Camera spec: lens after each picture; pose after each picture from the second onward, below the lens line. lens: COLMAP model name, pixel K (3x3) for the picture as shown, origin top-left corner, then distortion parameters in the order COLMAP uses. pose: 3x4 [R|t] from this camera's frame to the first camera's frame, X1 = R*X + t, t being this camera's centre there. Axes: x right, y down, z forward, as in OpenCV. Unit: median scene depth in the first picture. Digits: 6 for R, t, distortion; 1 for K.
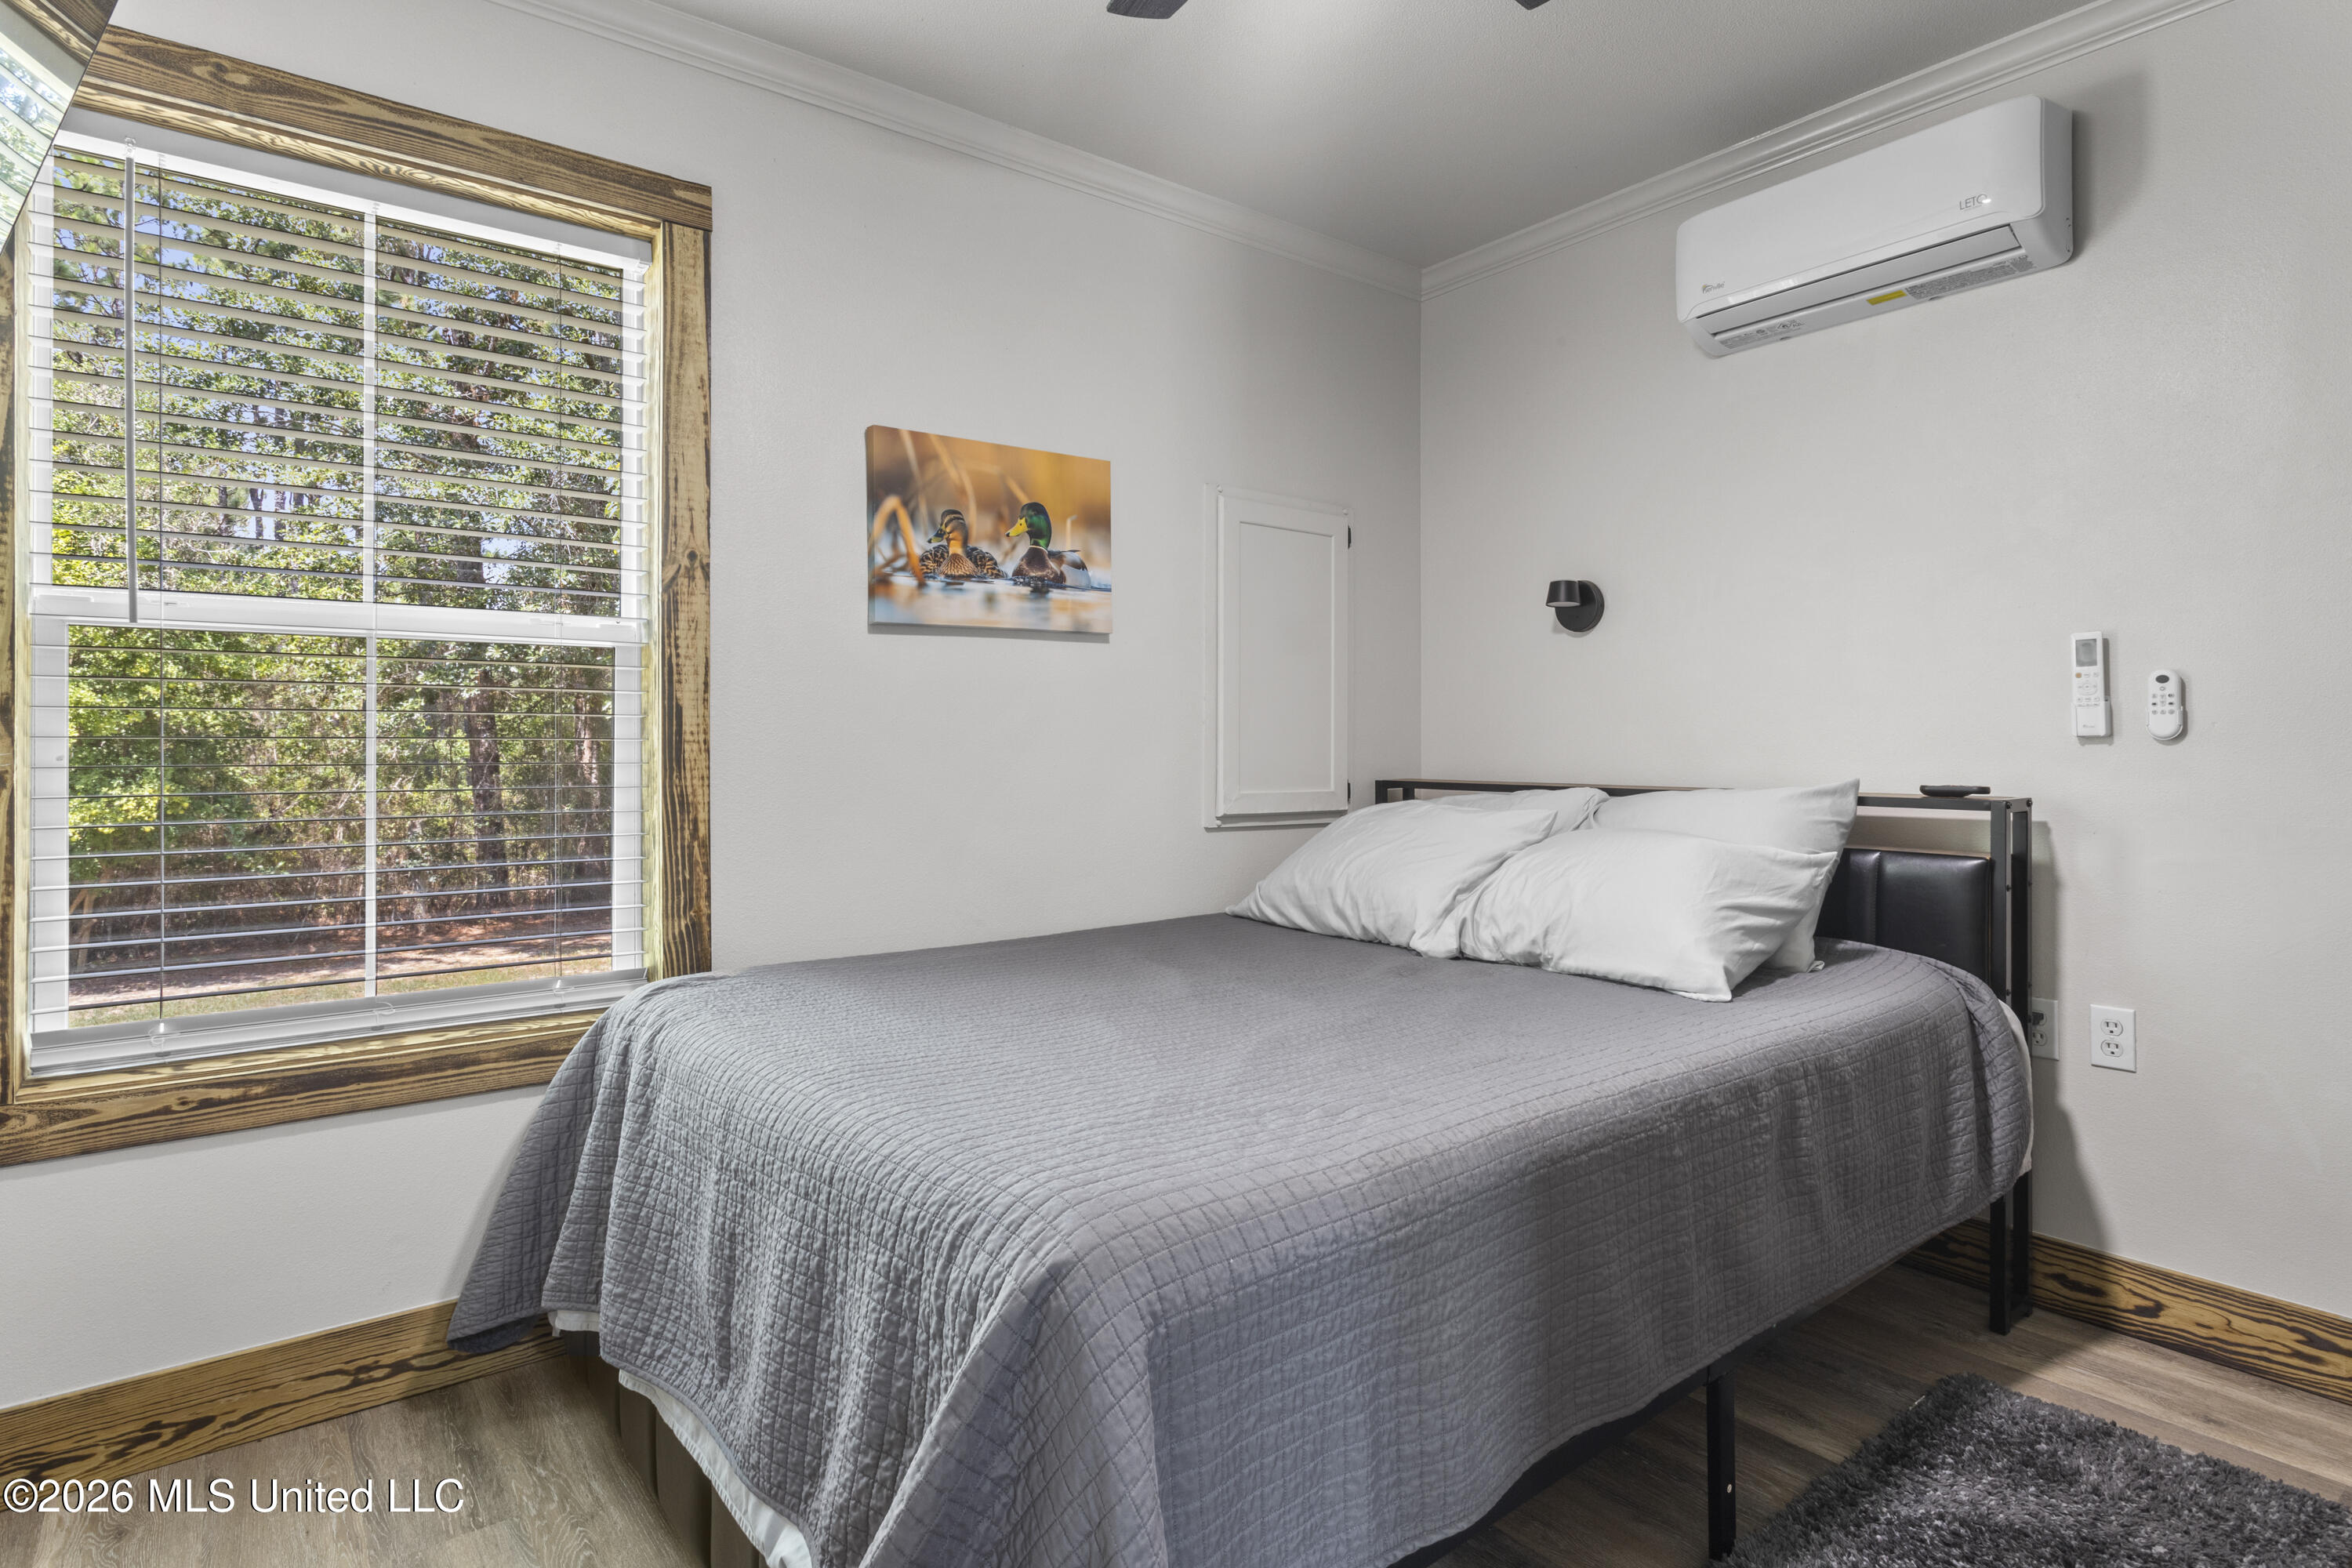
lens RADIAL K [[1241.6, 0, 1160.3], [0, 1241.6, 745.1], [0, 0, 1]] dist [0.006466, 0.003161]
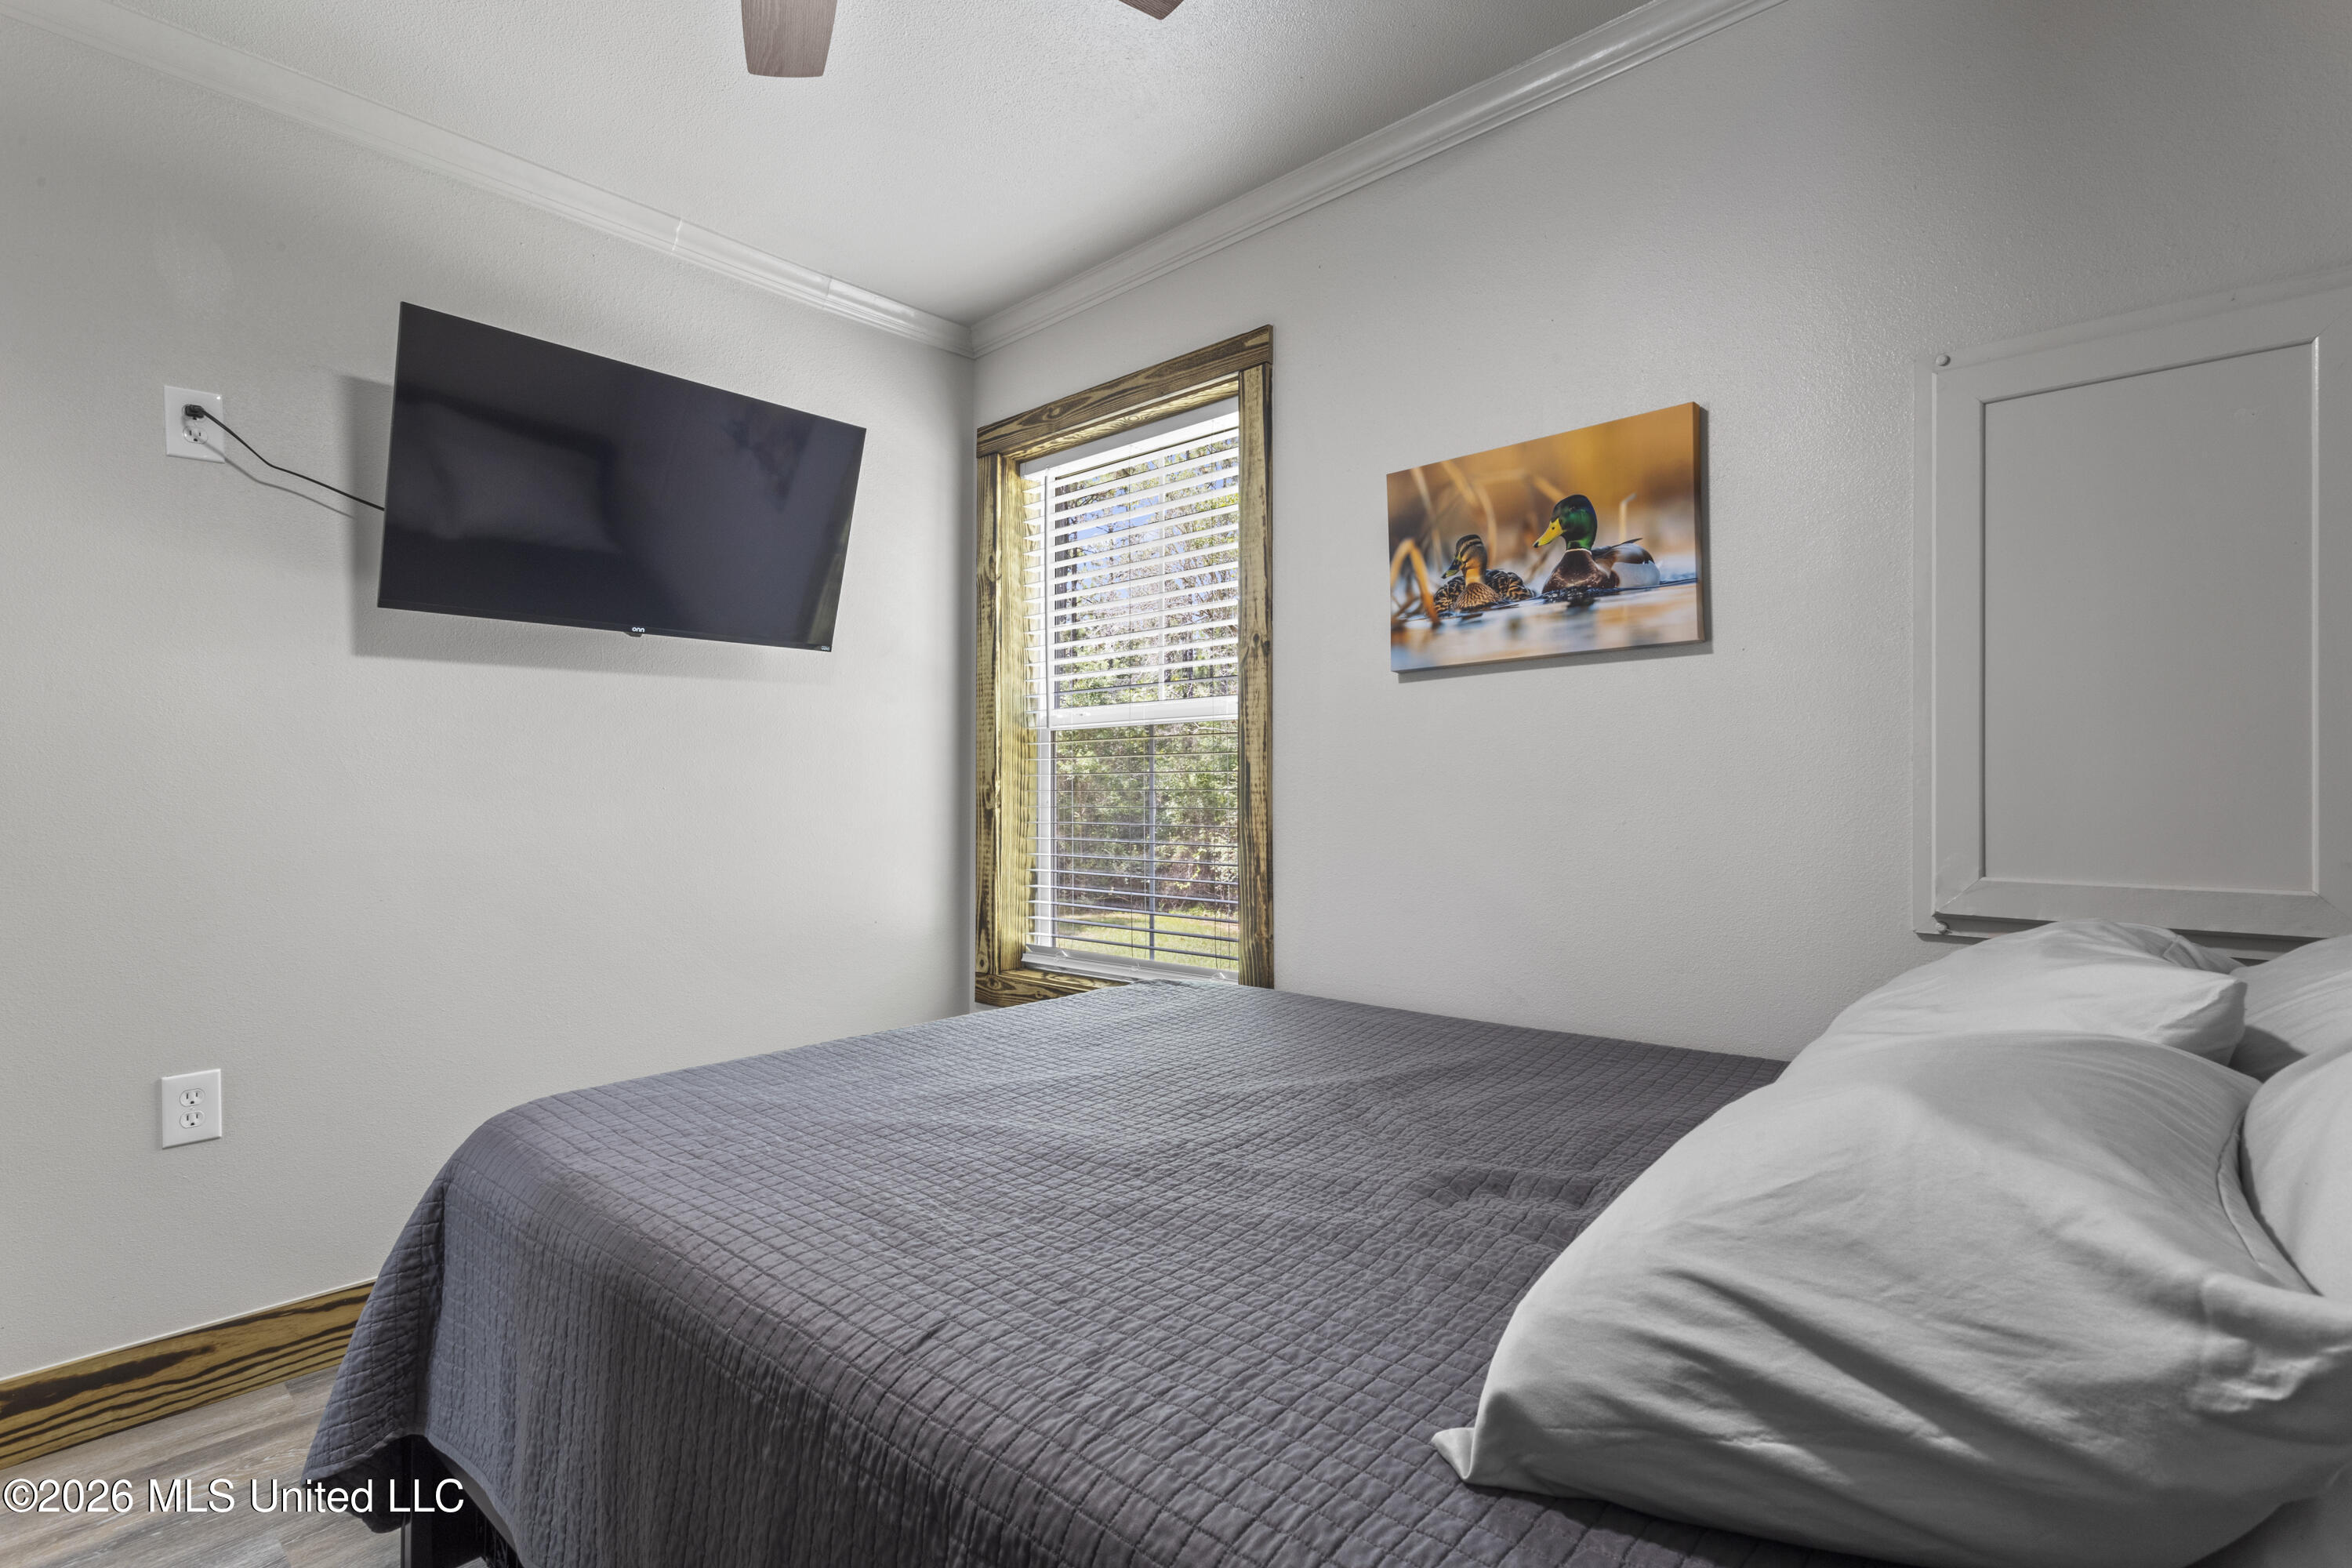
lens RADIAL K [[1117.1, 0, 1191.8], [0, 1117.1, 778.8], [0, 0, 1]] dist [0.002327, 0.003499]
pose [[0.186662, -0.010578, -0.982367, 0.588635], [0.005150, 0.999939, -0.009788, -0.005188], [0.982411, -0.003232, 0.186705, 0.644023]]
